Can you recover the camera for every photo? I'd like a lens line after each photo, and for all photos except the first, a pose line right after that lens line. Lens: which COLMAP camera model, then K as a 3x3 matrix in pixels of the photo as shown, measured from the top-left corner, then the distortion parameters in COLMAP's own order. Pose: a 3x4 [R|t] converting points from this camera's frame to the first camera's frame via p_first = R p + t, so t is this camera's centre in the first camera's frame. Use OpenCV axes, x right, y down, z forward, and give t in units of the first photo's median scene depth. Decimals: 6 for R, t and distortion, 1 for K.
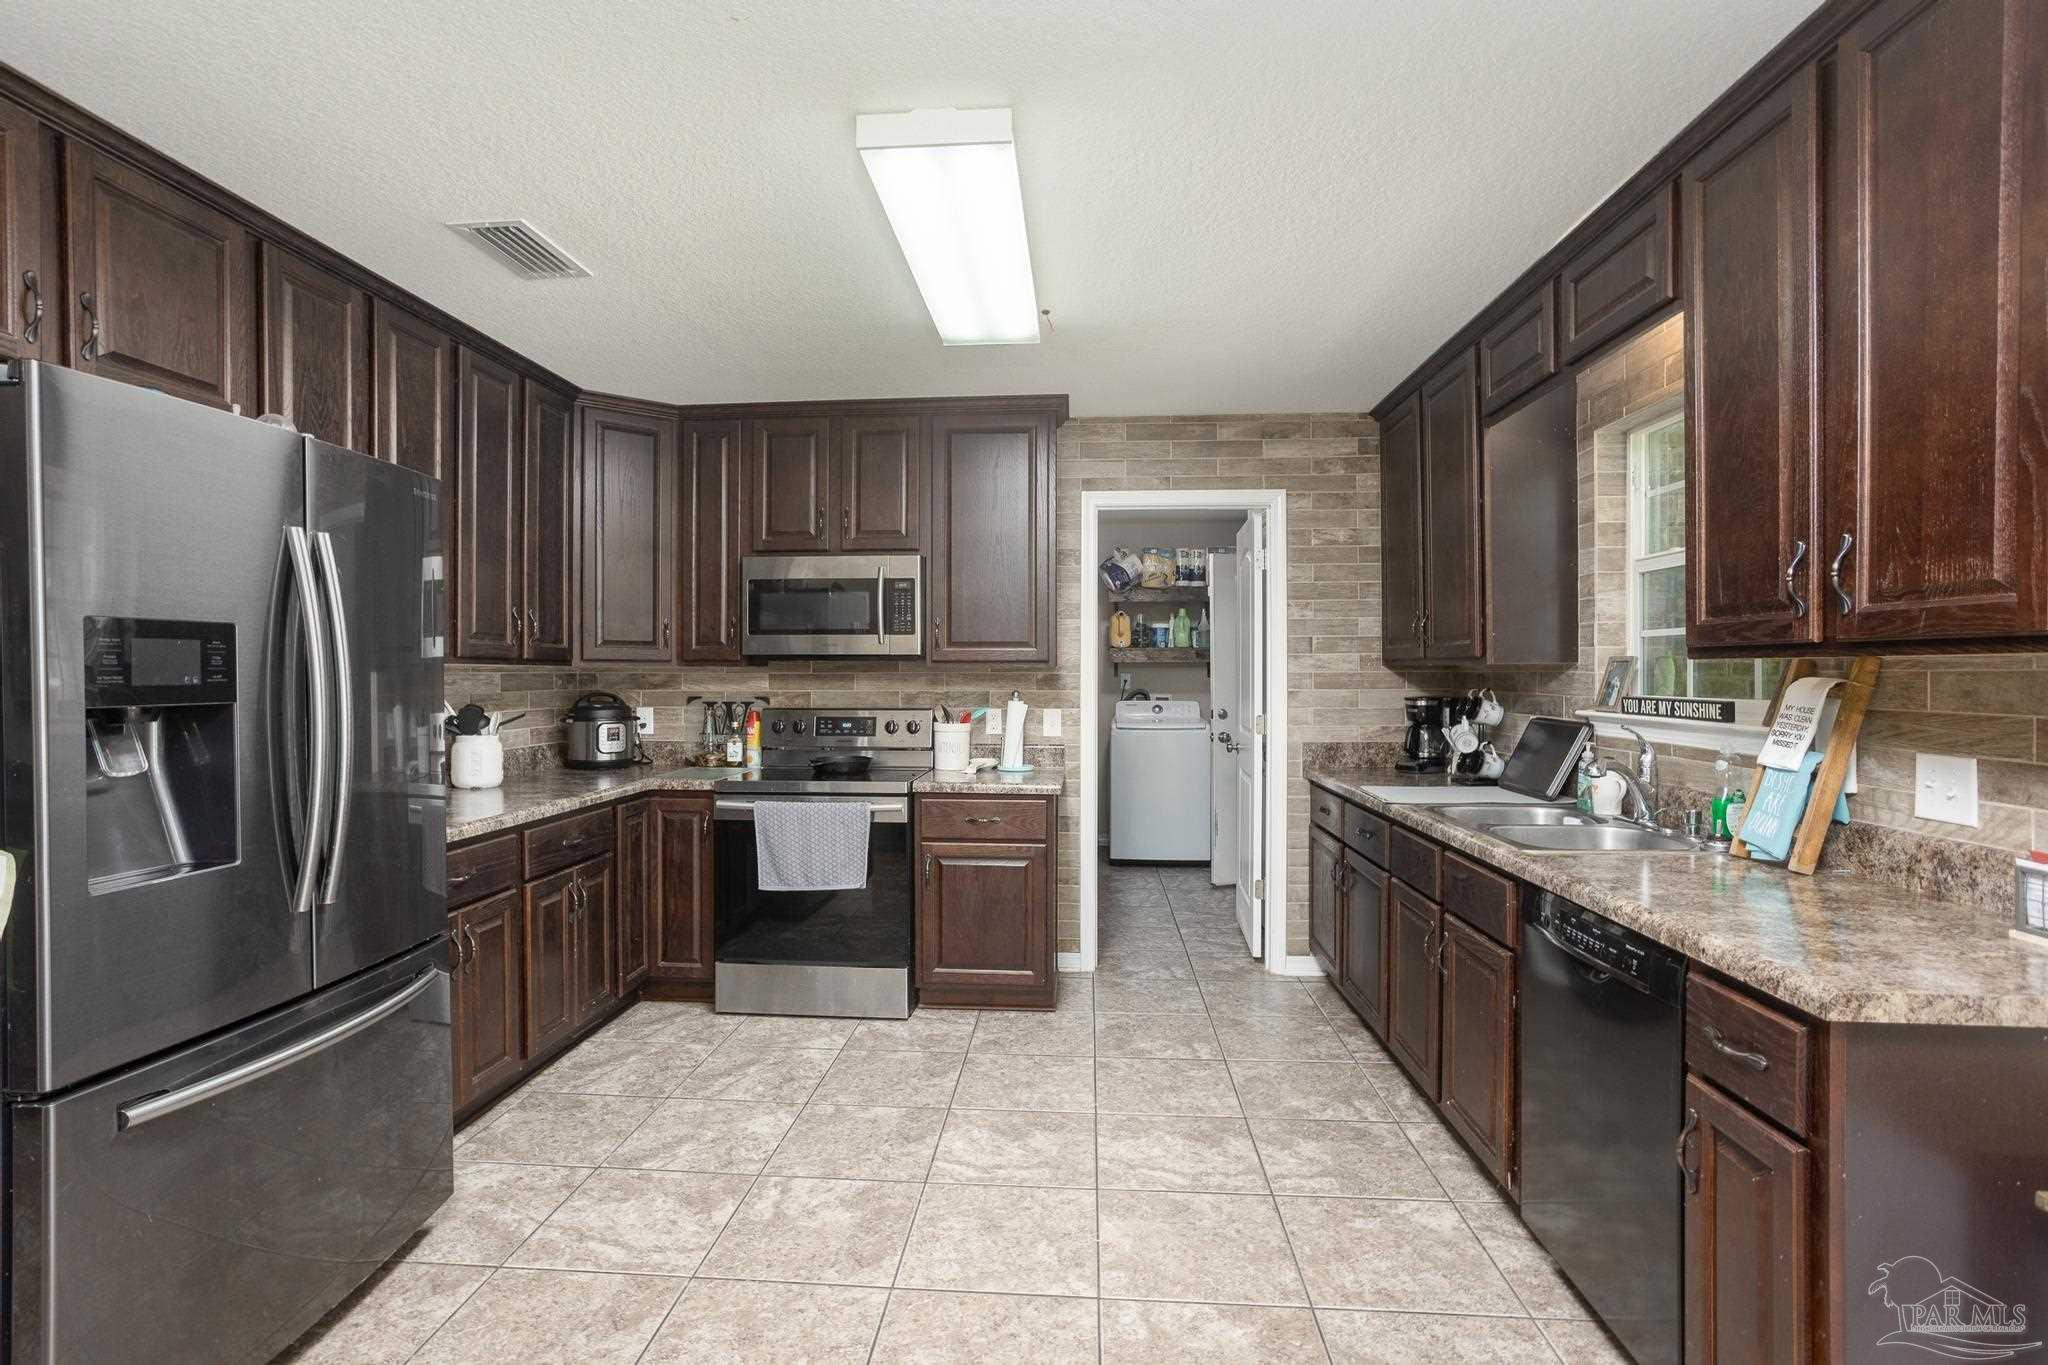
lens RADIAL K [[999.6, 0, 1014.5], [0, 999.6, 675.7], [0, 0, 1]] dist [-0.024073, 0.012912]
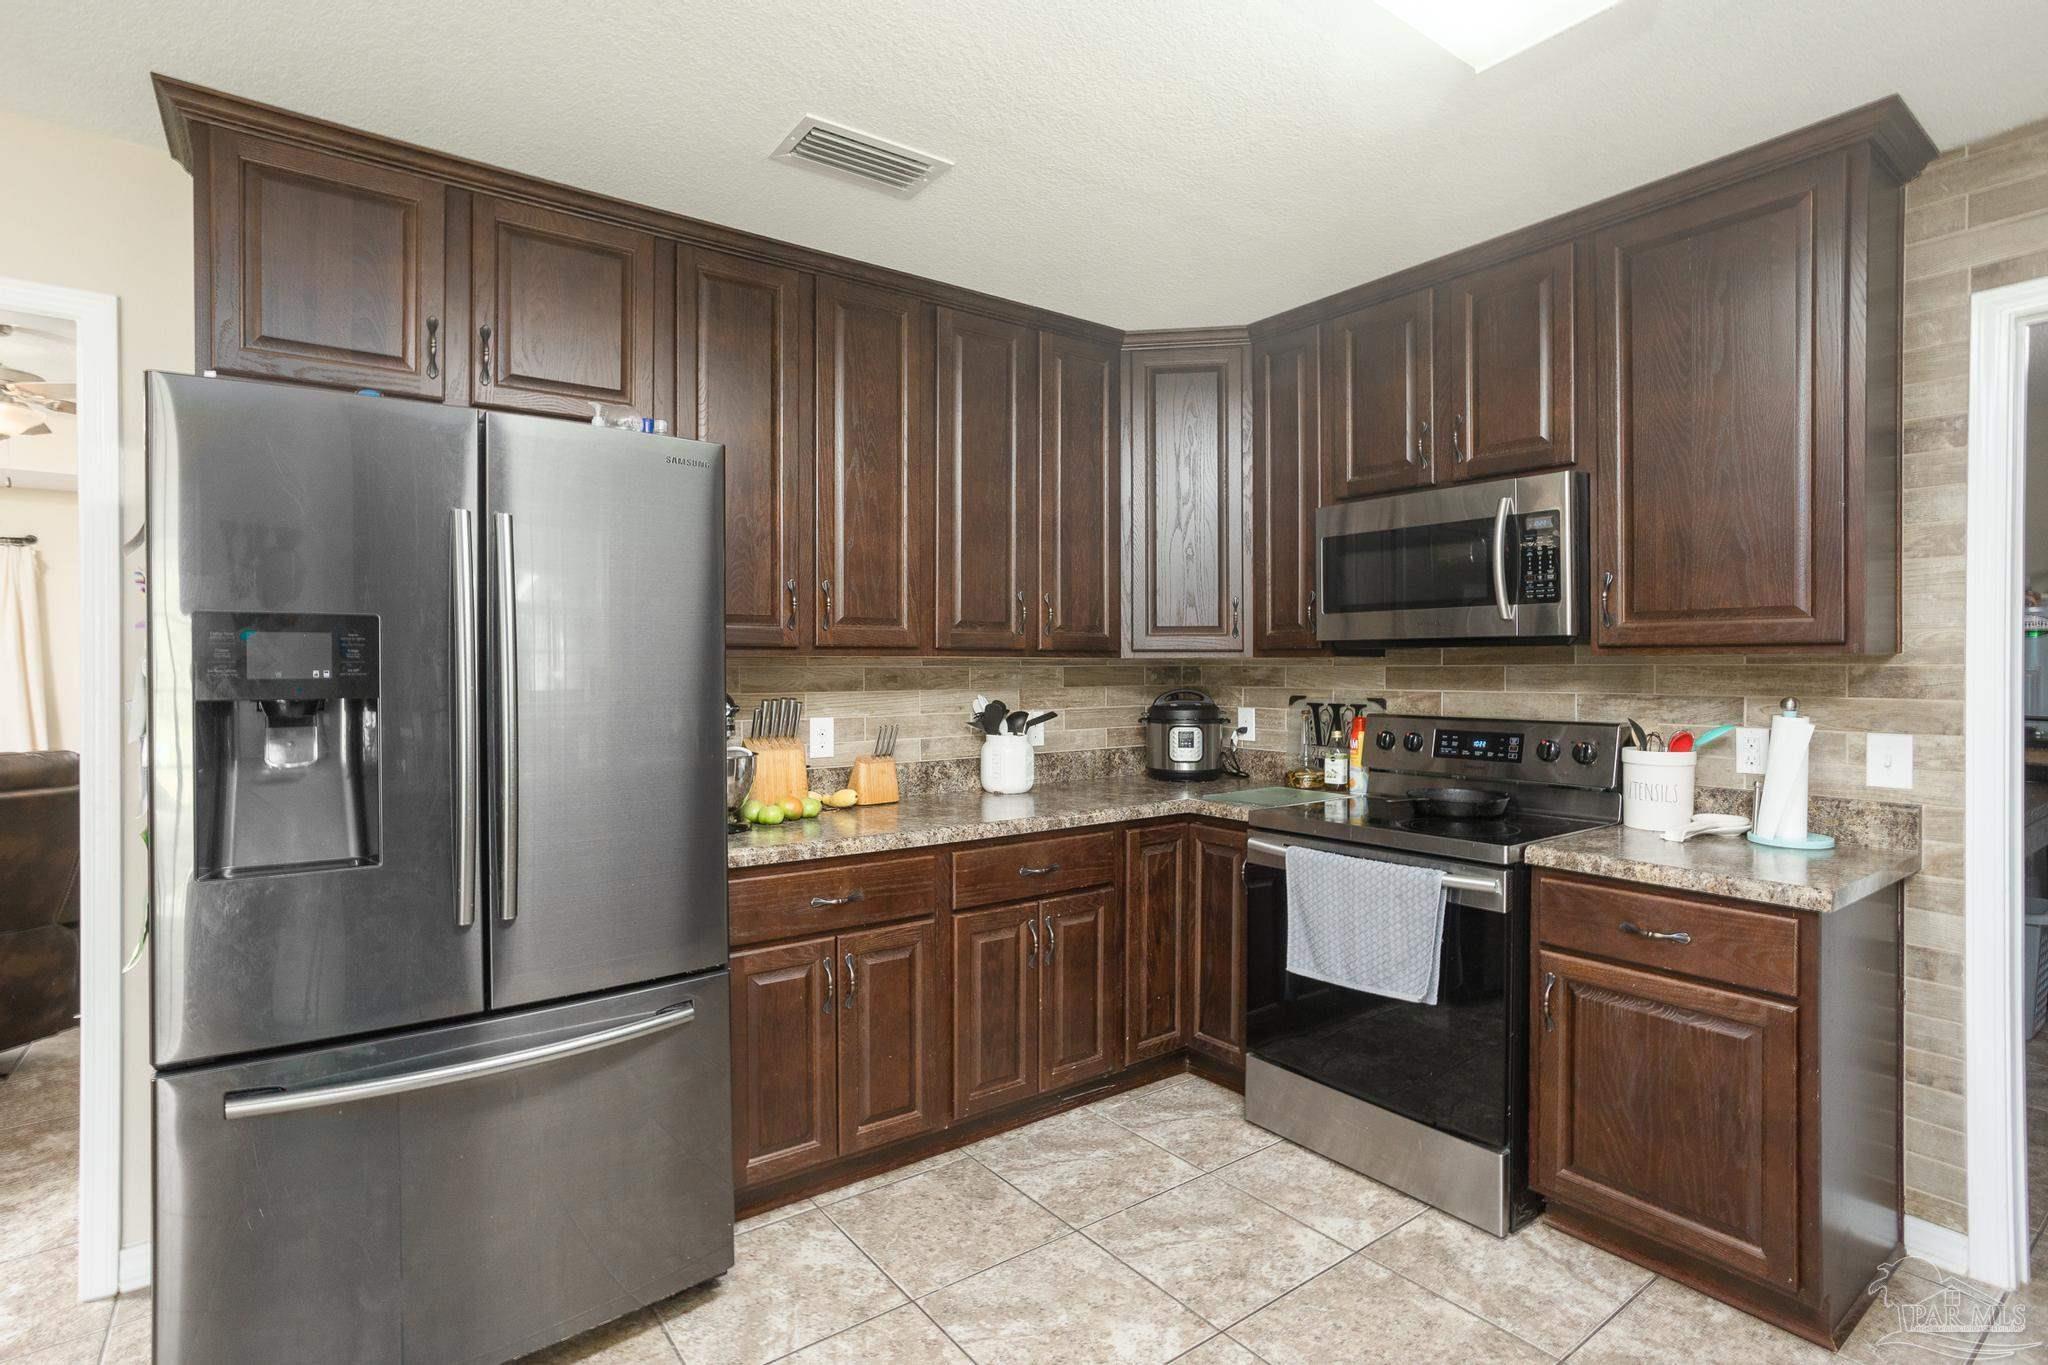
lens RADIAL K [[999.6, 0, 1013.7], [0, 999.6, 670.8], [0, 0, 1]] dist [-0.024073, 0.012912]
pose [[0.649750, 0.001246, -0.760147, 0.152210], [-0.000233, 0.999999, 0.001440, -0.000195], [0.760148, -0.000759, 0.649750, 0.379024]]
